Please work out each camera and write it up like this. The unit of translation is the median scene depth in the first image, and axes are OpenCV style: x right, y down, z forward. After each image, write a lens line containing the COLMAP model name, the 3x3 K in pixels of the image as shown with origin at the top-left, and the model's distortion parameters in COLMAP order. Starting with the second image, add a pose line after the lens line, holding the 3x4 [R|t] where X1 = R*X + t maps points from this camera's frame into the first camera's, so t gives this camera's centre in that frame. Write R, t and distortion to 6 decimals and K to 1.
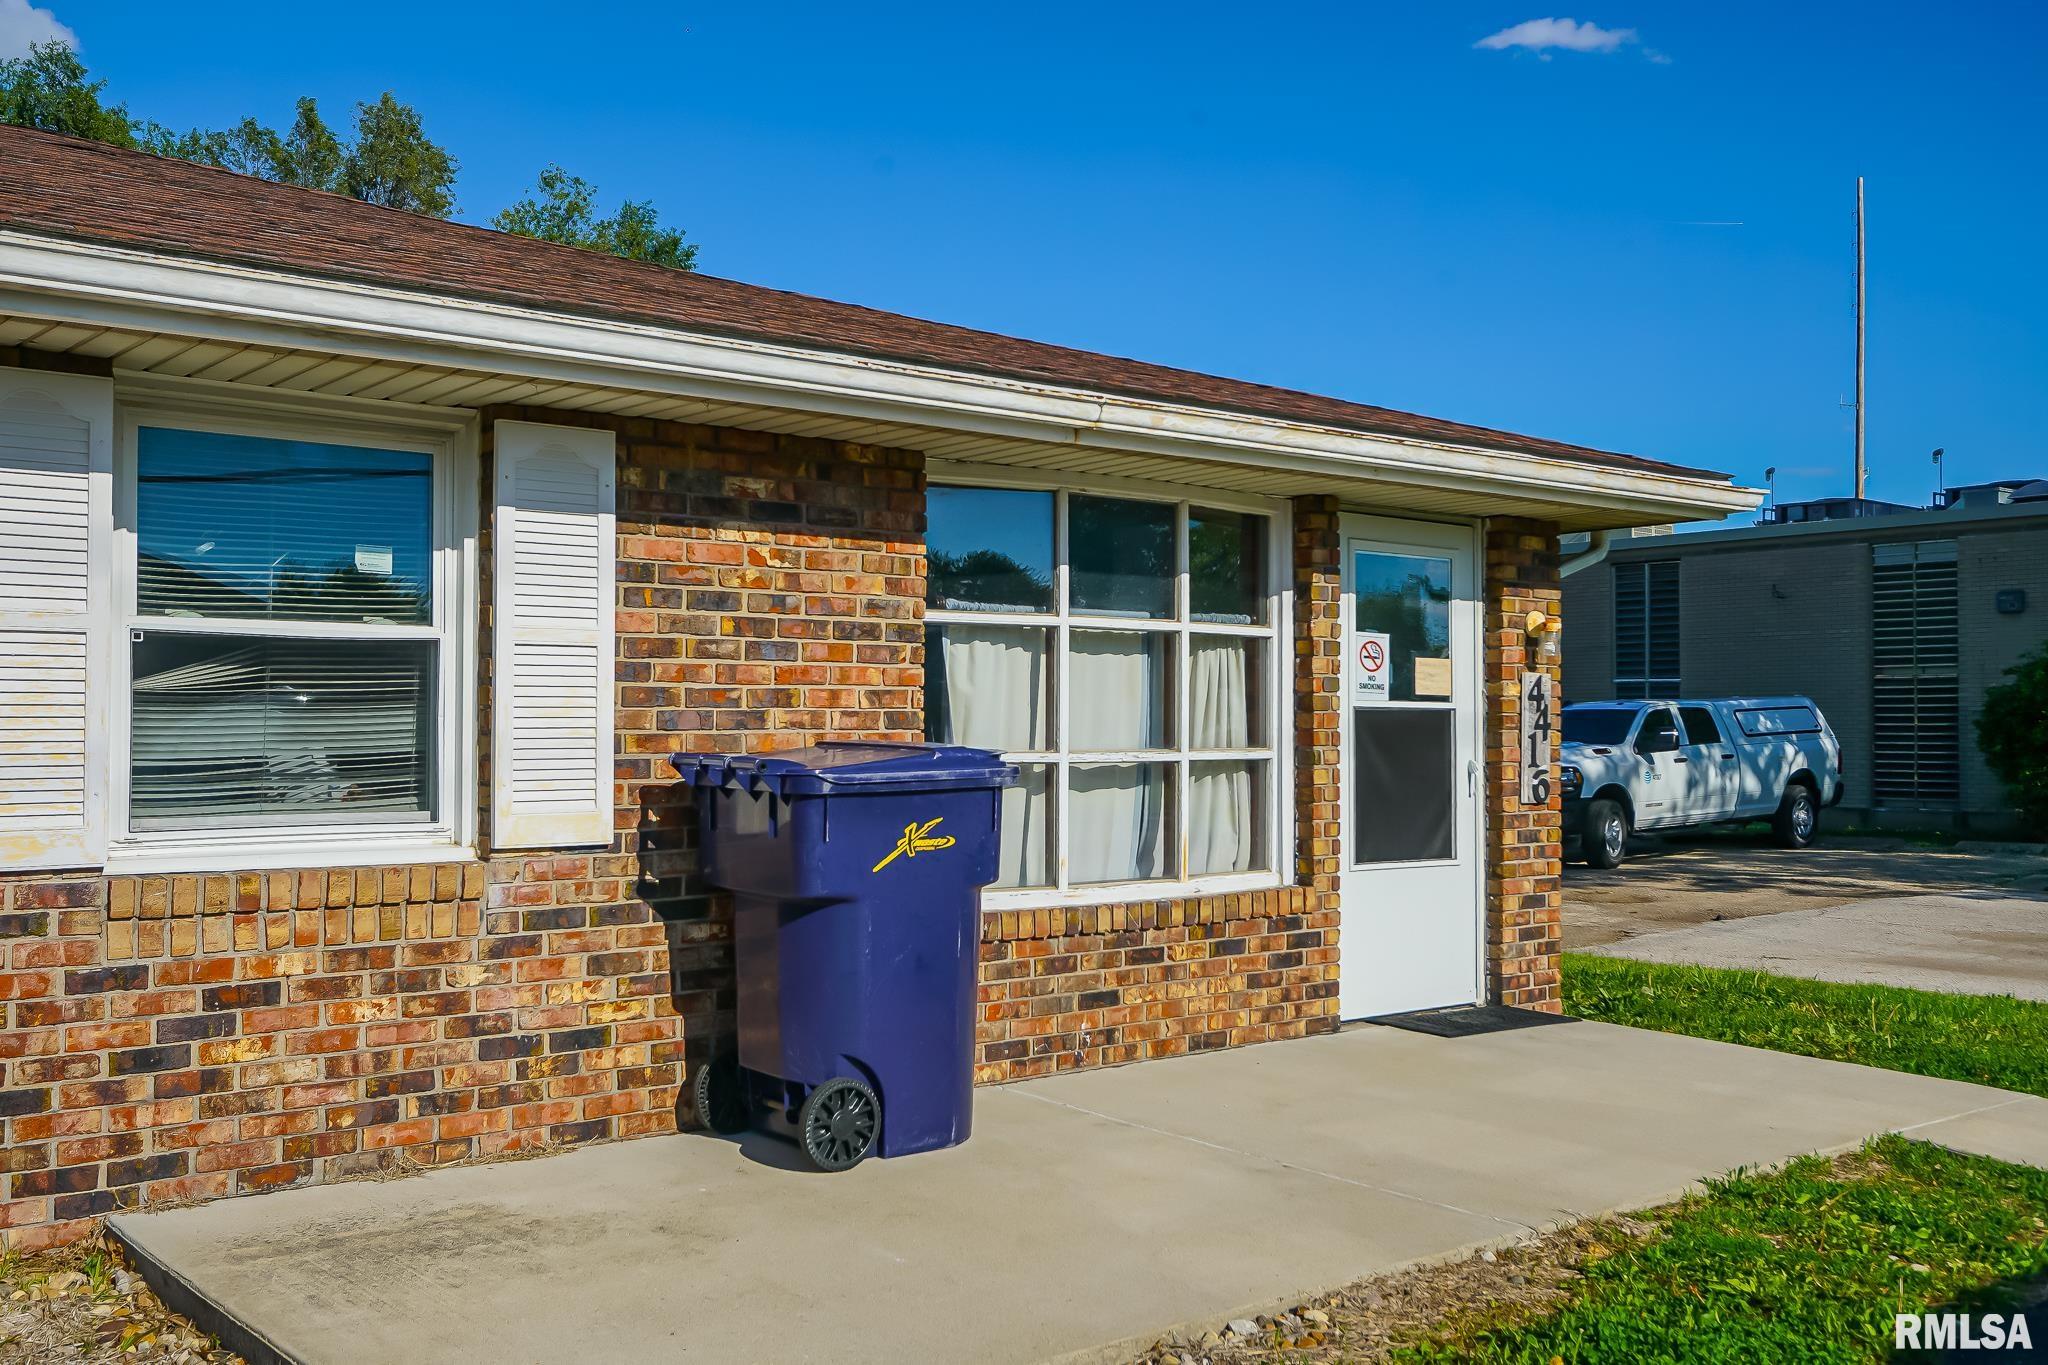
lens RADIAL K [[1914.9, 0, 1024.0], [0, 1914.9, 682.5], [0, 0, 1]] dist [0.011534, -0.003427]
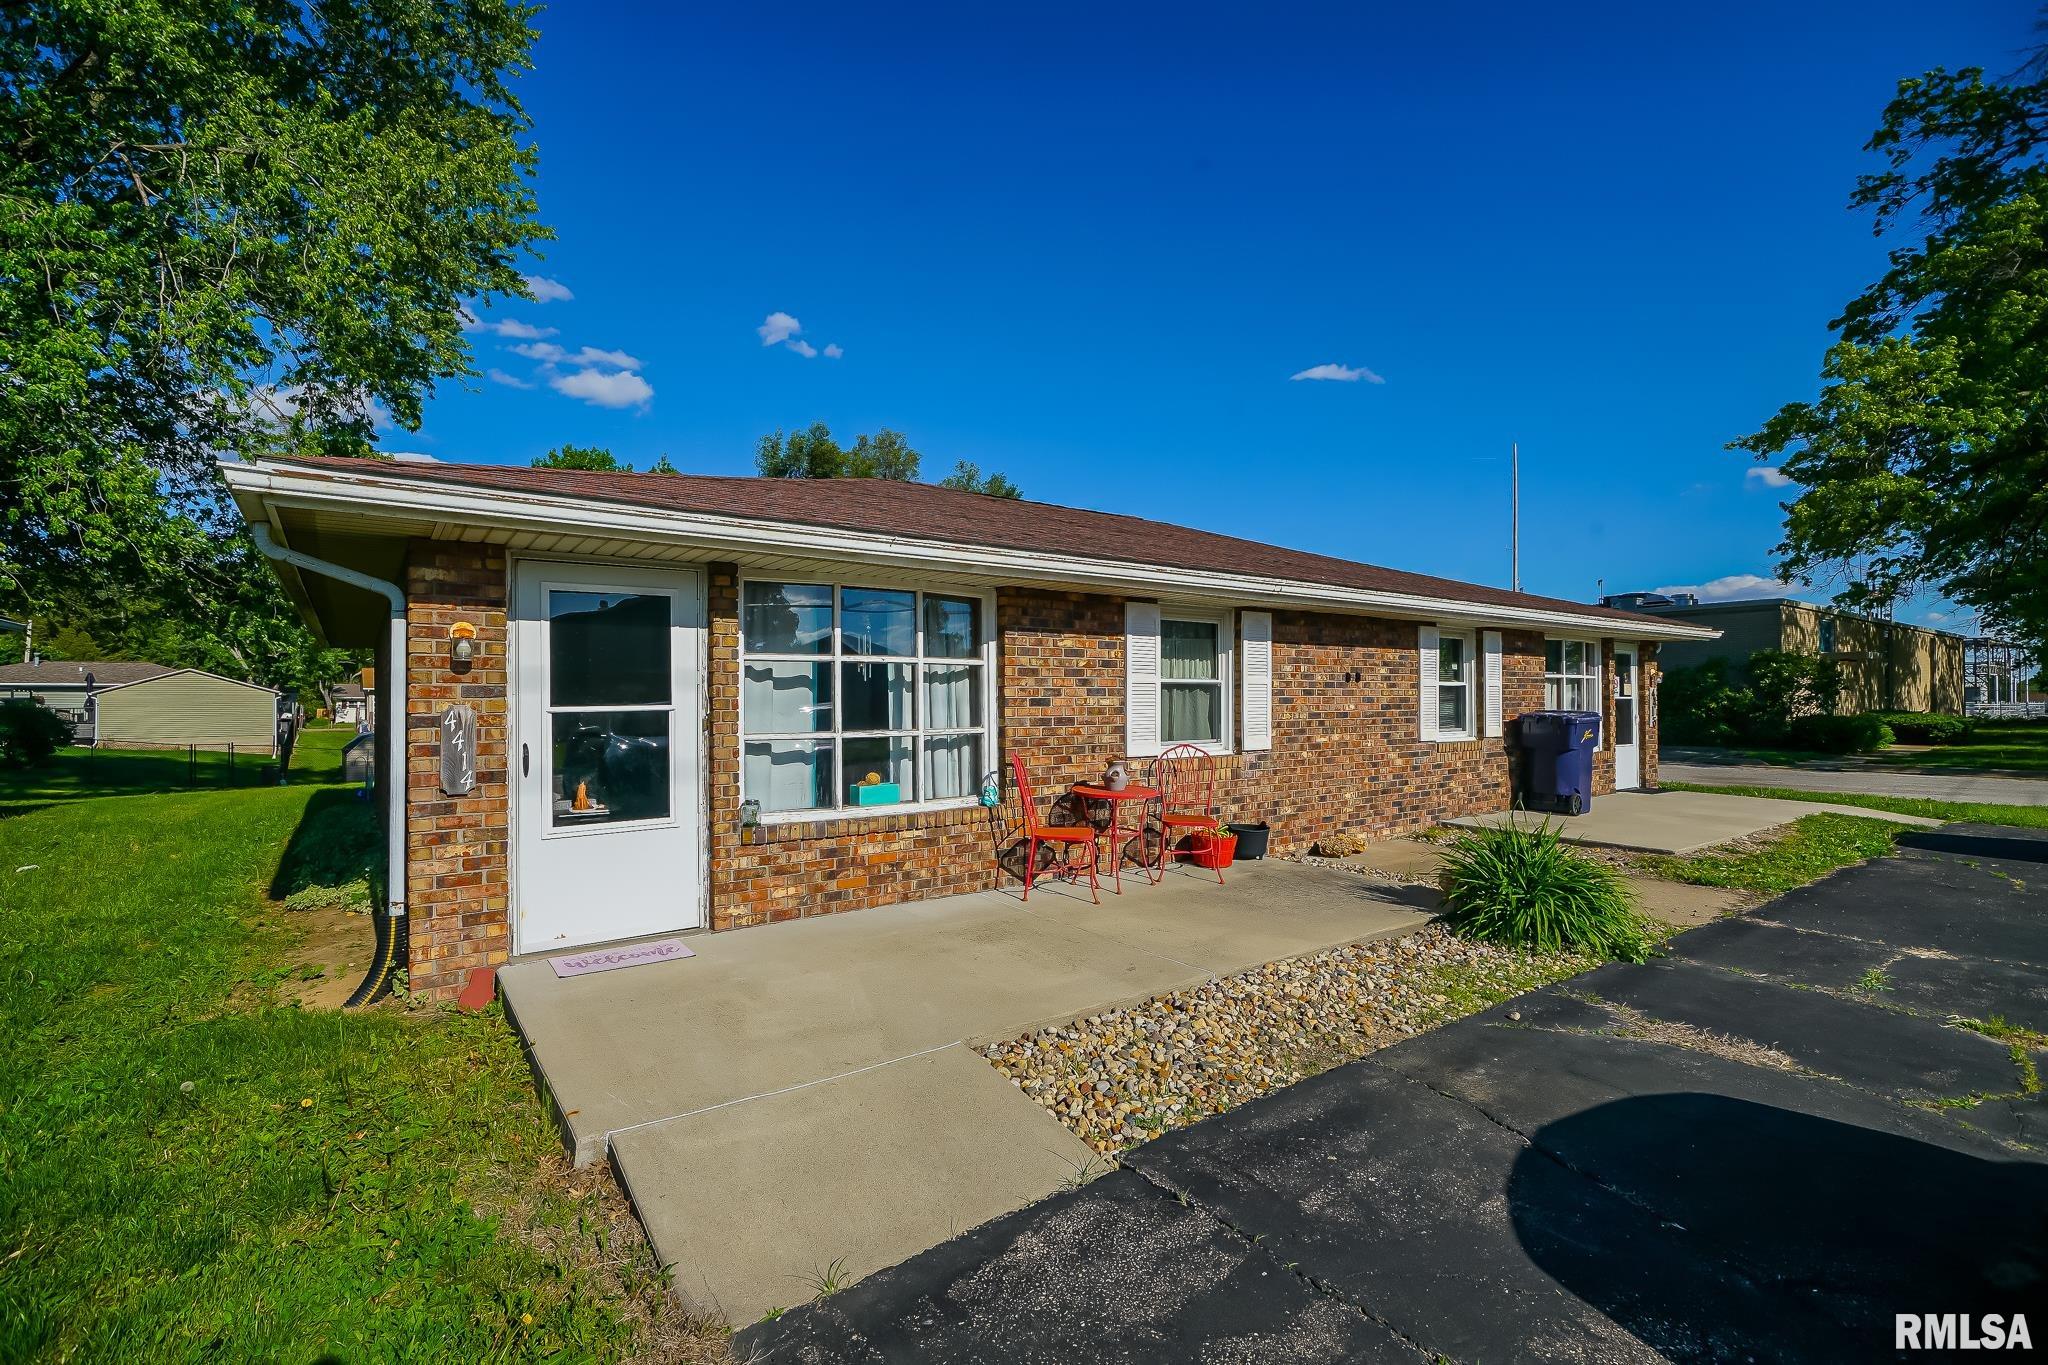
lens RADIAL K [[901.2, 0, 1038.4], [0, 901.2, 694.1], [0, 0, 1]] dist [-0.002559, 0.000175]
pose [[0.998903, -0.013817, -0.044739, -0.883691], [0.014097, 0.999883, 0.005949, -0.022431], [0.044652, -0.006573, 0.998981, -0.734963]]
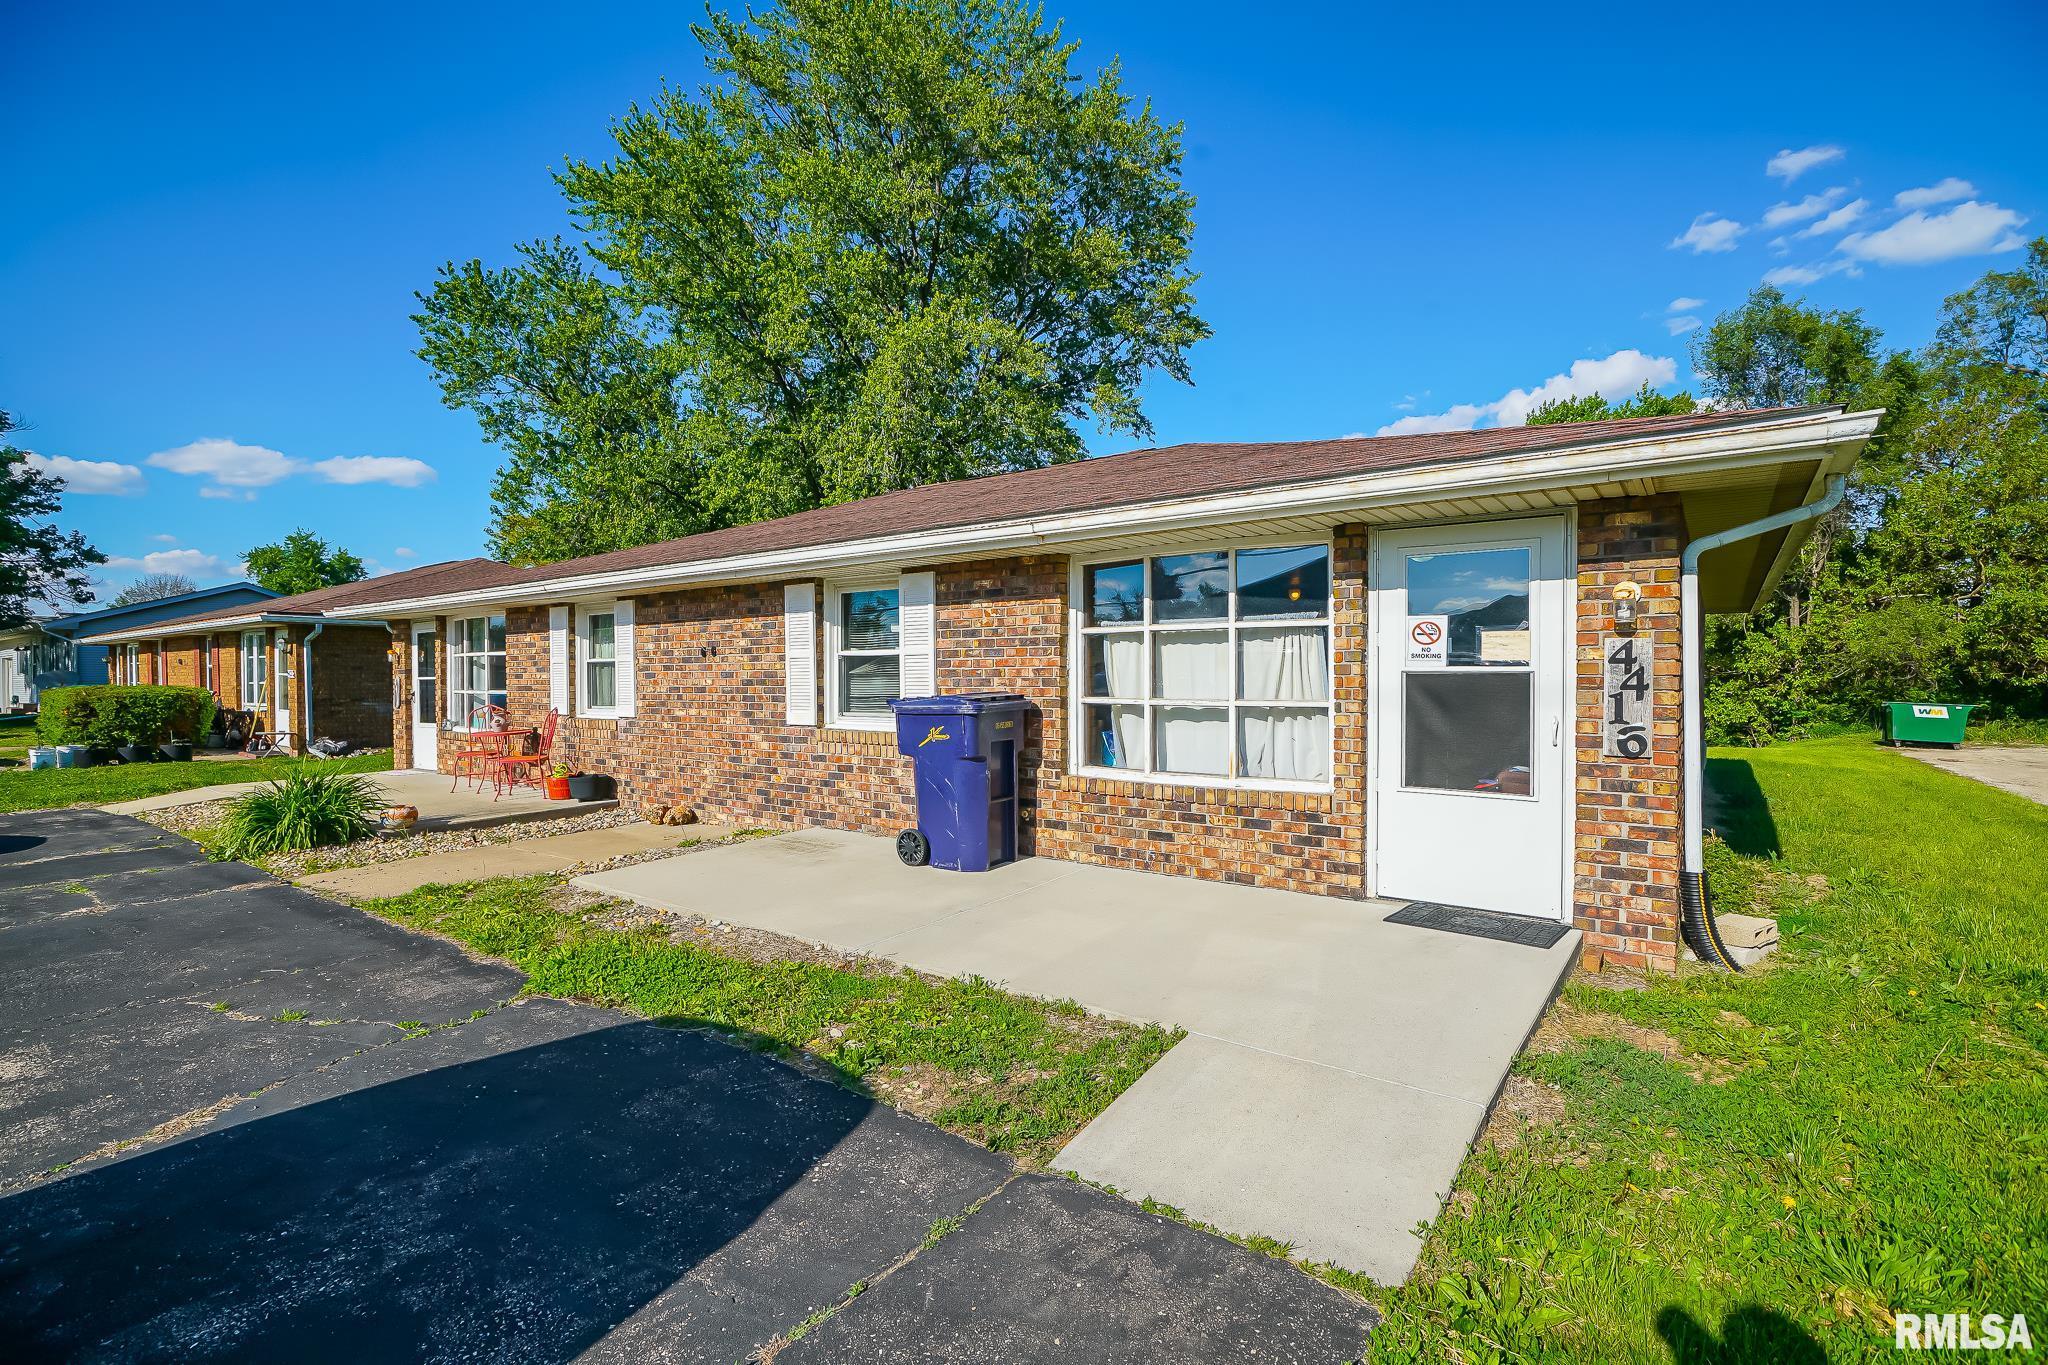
lens RADIAL K [[943.0, 0, 1033.3], [0, 943.0, 689.2], [0, 0, 1]] dist [-0.002923, 0.002531]
pose [[0.248250, 0.010383, -0.968640, 0.863319], [0.024940, 0.999543, 0.017106, 0.008113], [0.968375, -0.028405, 0.247877, 0.659532]]
